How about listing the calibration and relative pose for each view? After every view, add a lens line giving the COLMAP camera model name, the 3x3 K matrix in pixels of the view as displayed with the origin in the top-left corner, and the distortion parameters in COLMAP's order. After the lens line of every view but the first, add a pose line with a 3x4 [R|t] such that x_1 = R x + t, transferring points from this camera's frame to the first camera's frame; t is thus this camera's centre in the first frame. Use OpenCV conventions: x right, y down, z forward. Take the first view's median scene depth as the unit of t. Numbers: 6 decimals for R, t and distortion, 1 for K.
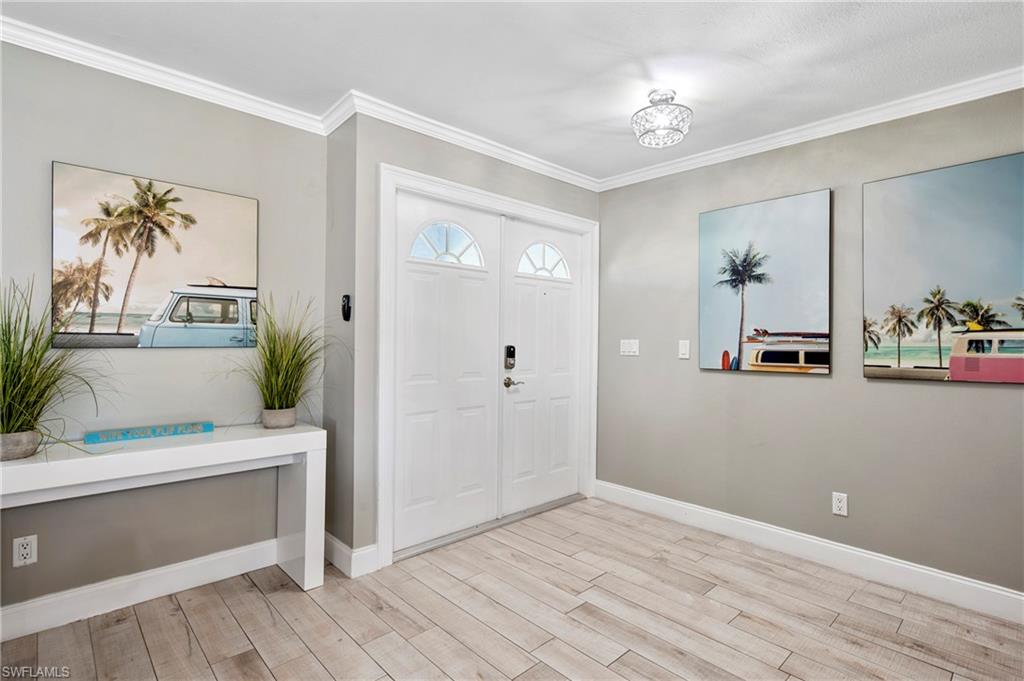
lens RADIAL K [[496.8, 0, 534.9], [0, 496.8, 341.9], [0, 0, 1]] dist [0.001132, 0.000041]
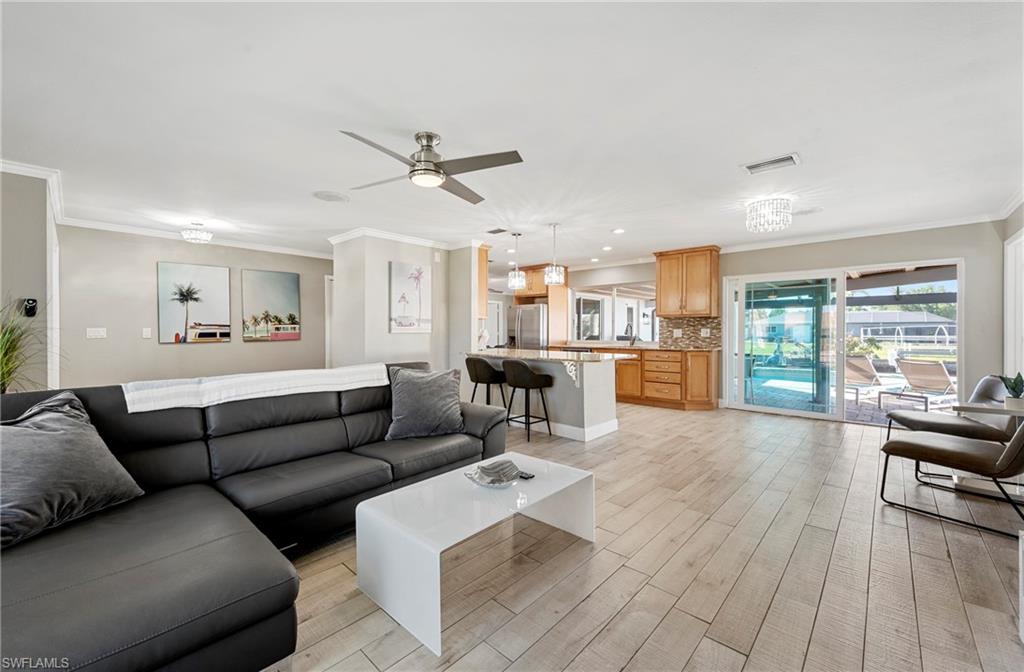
lens RADIAL K [[411.7, 0, 510.2], [0, 411.7, 330.6], [0, 0, 1]] dist [-0.000417, 0.000046]
pose [[-0.045461, -0.014277, 0.998864, -1.686752], [0.005664, 0.999878, 0.014550, -0.011751], [-0.998950, 0.006319, -0.045375, -0.356899]]
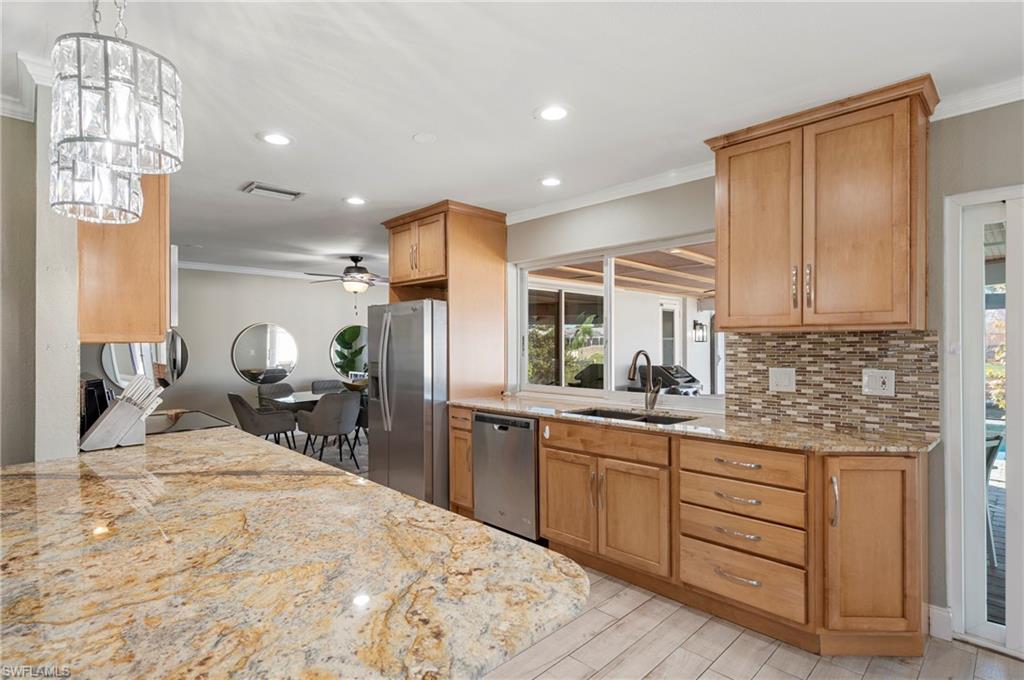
lens RADIAL K [[503.2, 0, 509.3], [0, 503.2, 344.0], [0, 0, 1]] dist [0.000871, -0.000247]
pose [[0.009741, -0.014160, 0.999852, -0.181538], [0.011023, 0.999841, 0.014052, -0.049234], [-0.999892, 0.010884, 0.009896, -0.975967]]
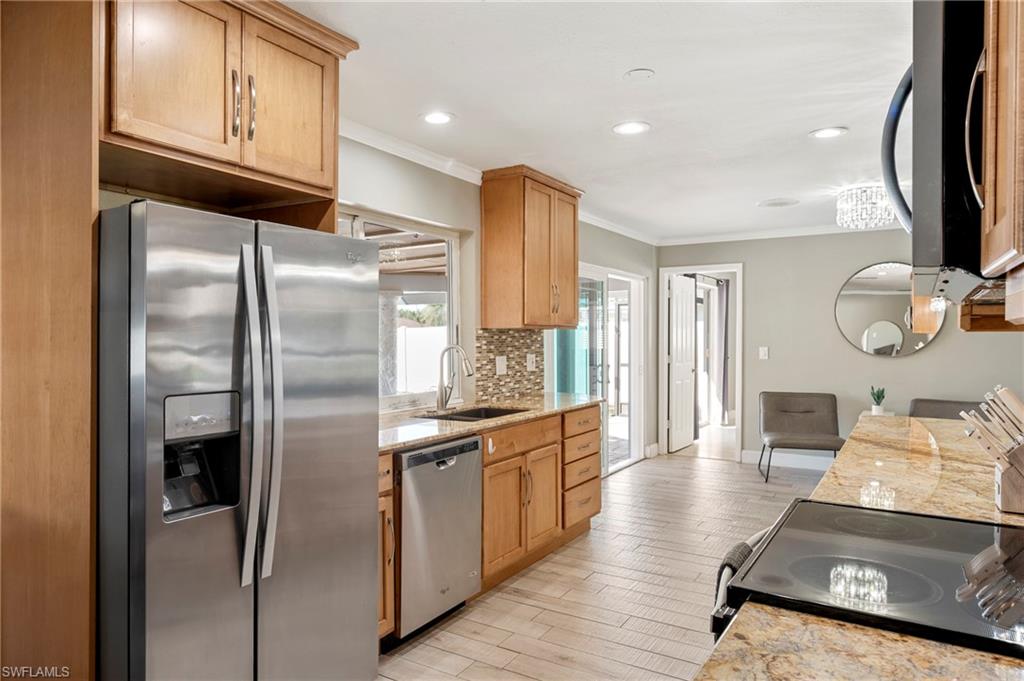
lens RADIAL K [[661.5, 0, 512.0], [0, 661.5, 340.5], [0, 0, 1]] dist [0.000098, -0.000571]
pose [[-0.970038, -0.010650, -0.242719, 1.317084], [-0.012891, 0.999888, 0.007643, -0.033724], [0.242611, 0.010543, -0.970066, 0.217123]]
